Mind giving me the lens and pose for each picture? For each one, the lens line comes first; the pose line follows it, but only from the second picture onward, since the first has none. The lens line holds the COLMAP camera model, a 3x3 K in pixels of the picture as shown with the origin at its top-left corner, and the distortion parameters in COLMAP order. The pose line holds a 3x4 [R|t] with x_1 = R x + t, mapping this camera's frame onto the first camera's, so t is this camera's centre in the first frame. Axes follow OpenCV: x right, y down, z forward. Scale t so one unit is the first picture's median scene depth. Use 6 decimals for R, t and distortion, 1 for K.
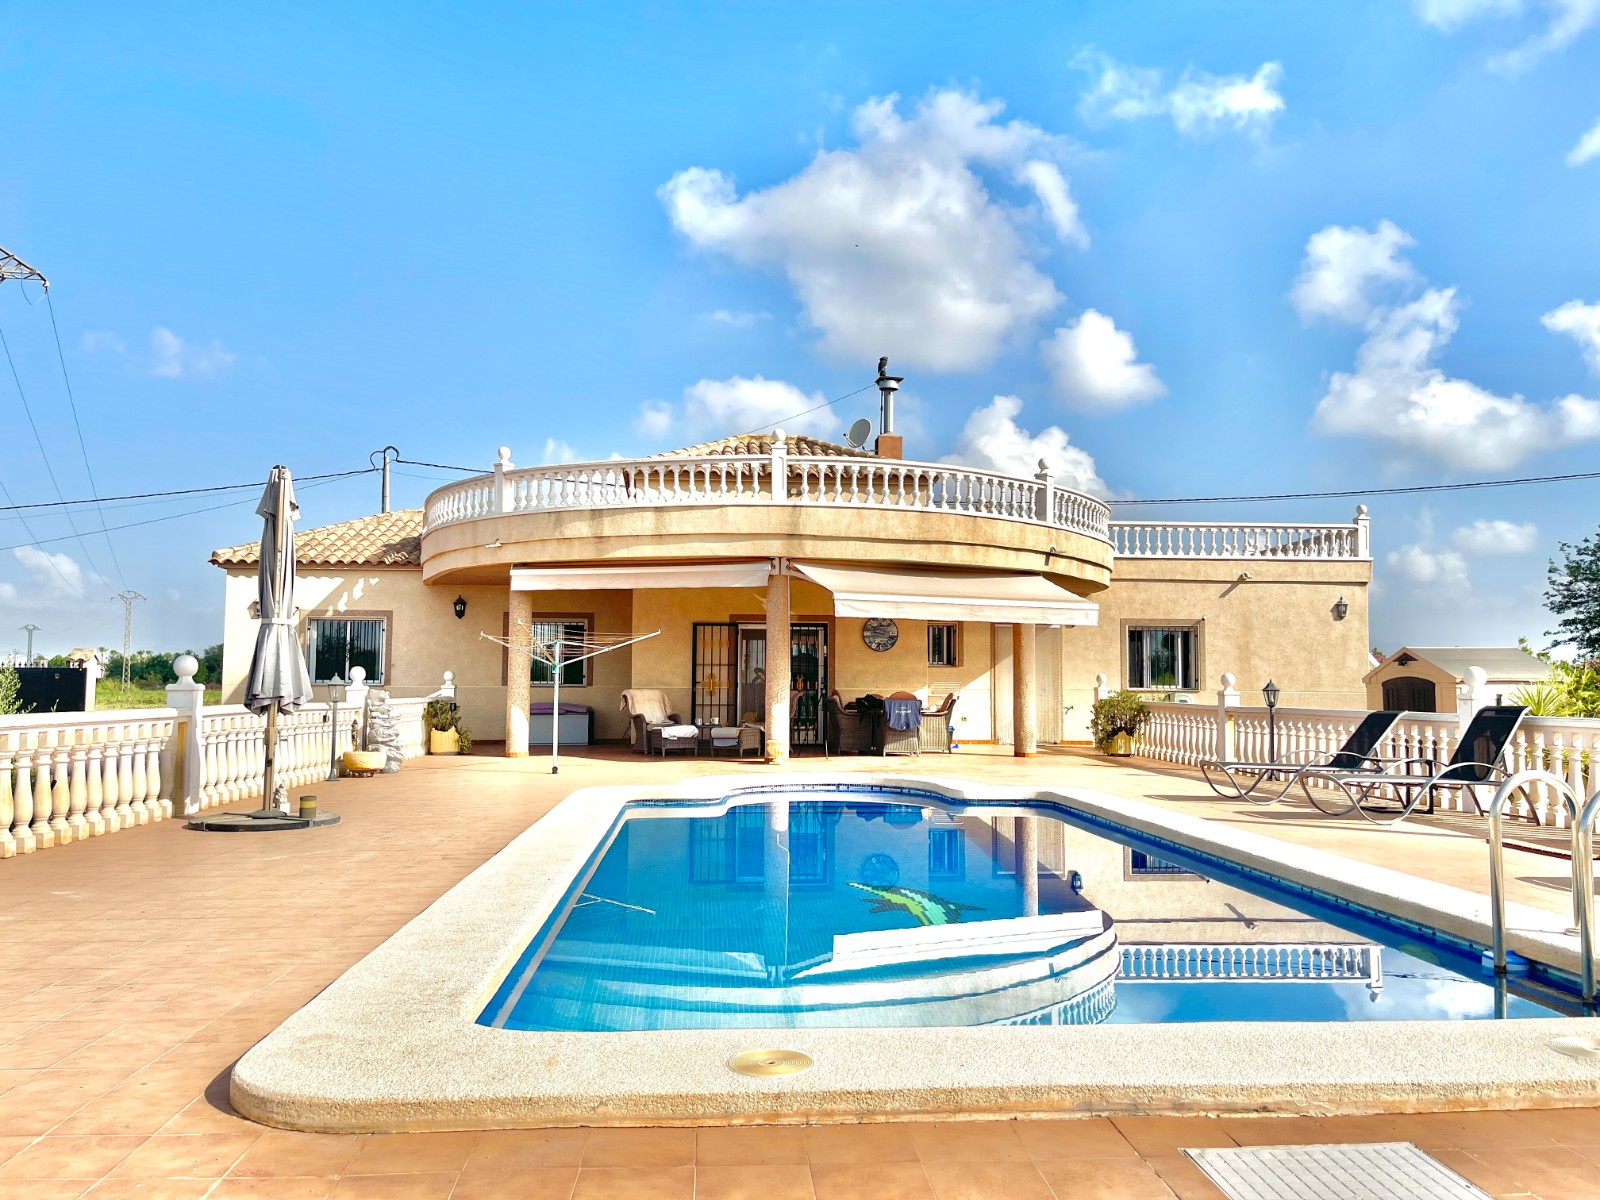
lens RADIAL K [[1189.3, 0, 800.0], [0, 1189.3, 600.0], [0, 0, 1]] dist [0.024567, -0.003862]
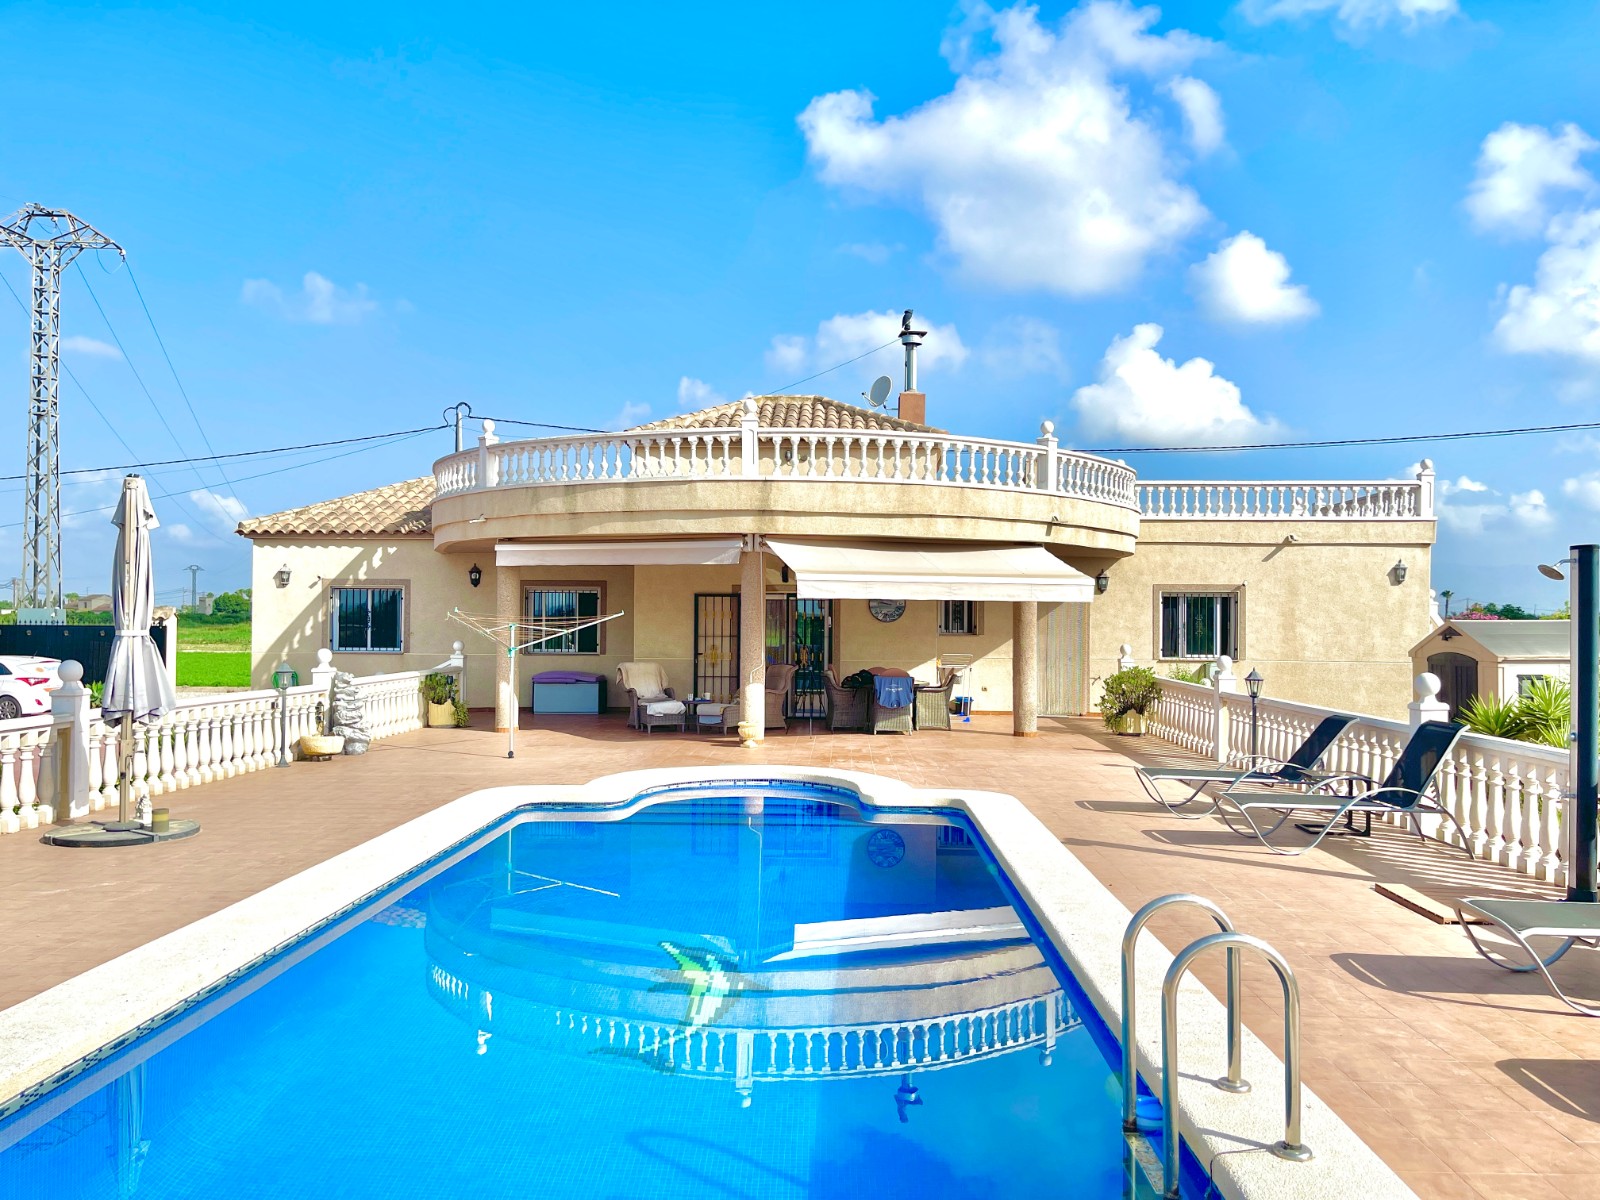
lens RADIAL K [[1188.8, 0, 805.5], [0, 1188.8, 601.6], [0, 0, 1]] dist [0.027328, -0.001181]
pose [[0.994535, -0.000955, -0.104399, 0.097257], [0.006716, 0.998472, 0.054851, -0.025636], [0.104187, -0.055252, 0.993022, 0.031351]]
